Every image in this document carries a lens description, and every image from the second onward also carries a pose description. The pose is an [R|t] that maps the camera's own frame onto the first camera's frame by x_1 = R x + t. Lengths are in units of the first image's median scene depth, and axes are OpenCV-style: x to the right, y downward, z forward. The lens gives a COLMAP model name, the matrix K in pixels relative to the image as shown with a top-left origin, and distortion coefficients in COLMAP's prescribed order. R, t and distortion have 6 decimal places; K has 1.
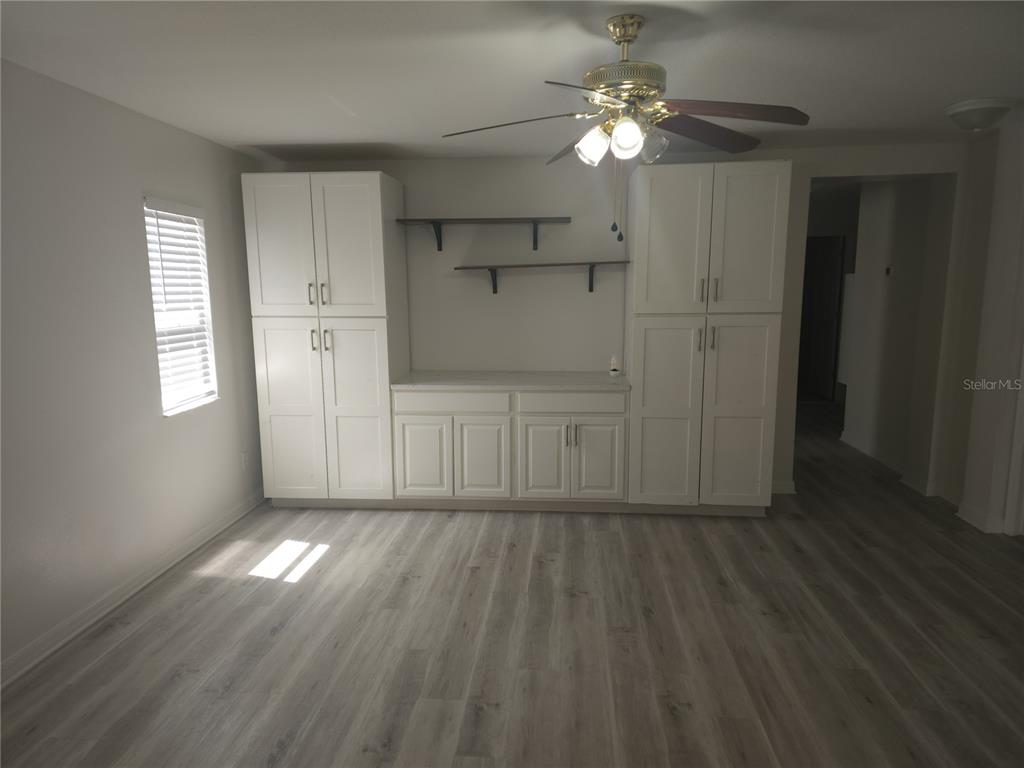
lens RADIAL K [[671.9, 0, 506.7], [0, 671.9, 384.9], [0, 0, 1]] dist [0.048528, -0.032517]
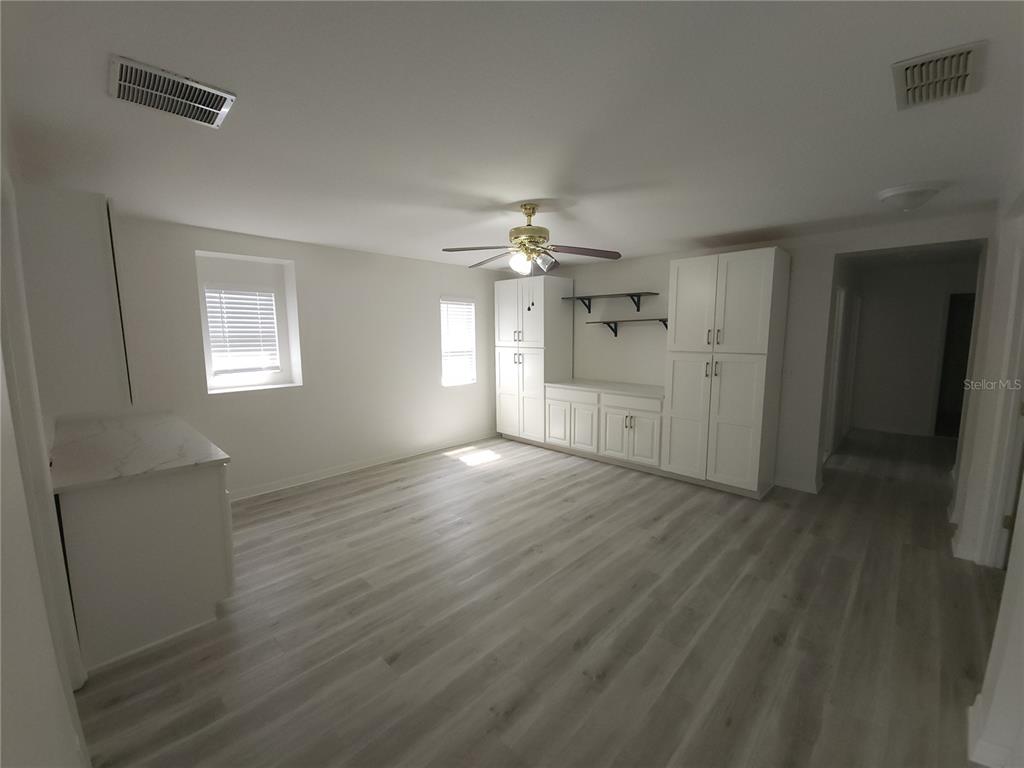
lens RADIAL K [[414.8, 0, 505.6], [0, 414.8, 376.8], [0, 0, 1]] dist [-0.002843, -0.000869]
pose [[0.776665, 0.074054, -0.625546, 0.496376], [-0.096402, 0.995341, -0.001860, -0.005459], [0.622494, 0.061749, 0.780185, -0.004645]]
